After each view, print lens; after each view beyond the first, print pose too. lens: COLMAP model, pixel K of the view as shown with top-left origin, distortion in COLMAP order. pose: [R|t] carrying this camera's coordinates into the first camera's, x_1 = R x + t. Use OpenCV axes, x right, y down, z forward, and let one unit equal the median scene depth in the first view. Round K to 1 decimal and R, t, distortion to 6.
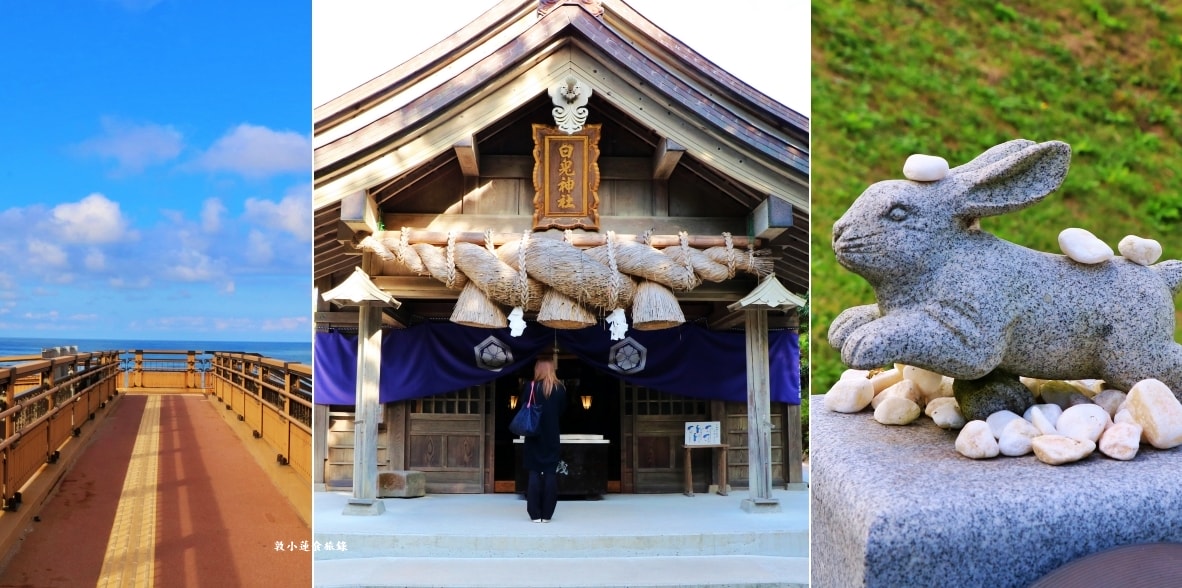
lens RADIAL K [[823.6, 0, 563.6], [0, 823.6, 295.5], [0, 0, 1]] dist [-0.088916, -0.000010]
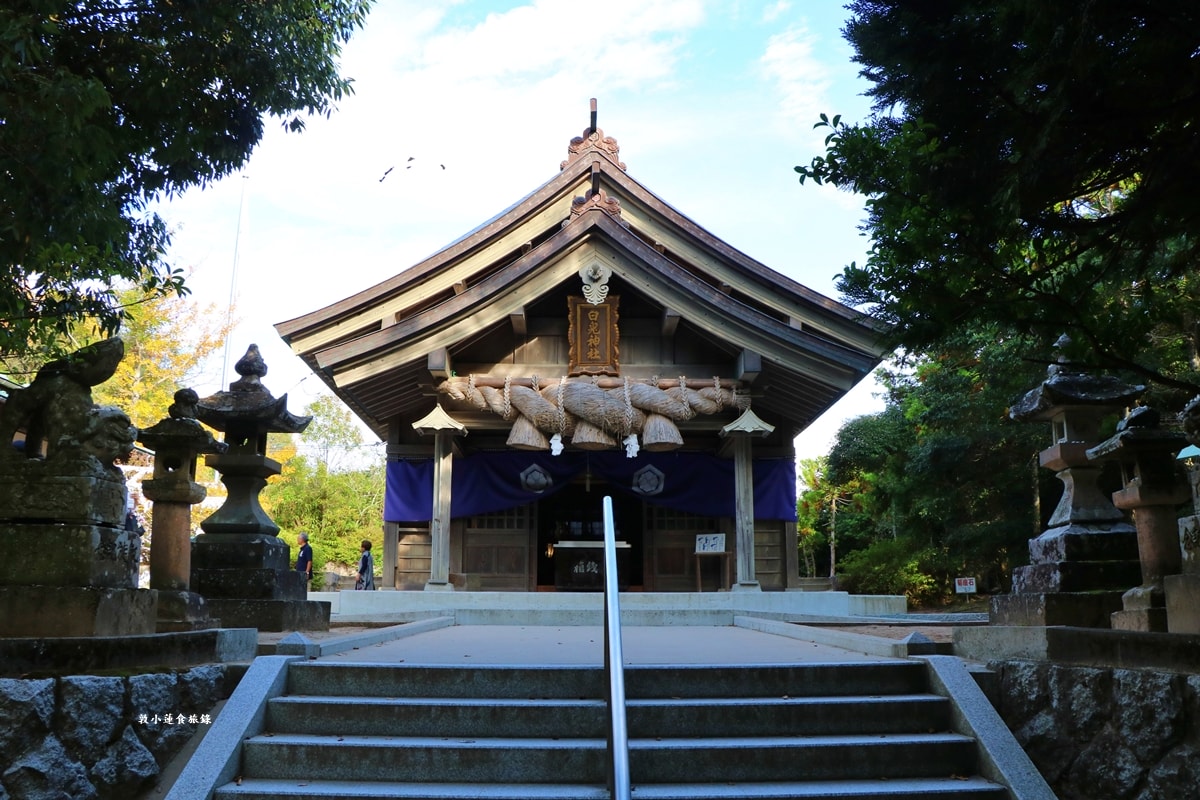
lens RADIAL K [[1962.9, 0, 600.0], [0, 1962.9, 400.0], [0, 0, 1]] dist [-0.037345, -0.005143]
pose [[0.999672, -0.006536, -0.024783, 0.091586], [0.004903, 0.997850, -0.065354, 0.165771], [0.025156, 0.065211, 0.997554, -2.143672]]
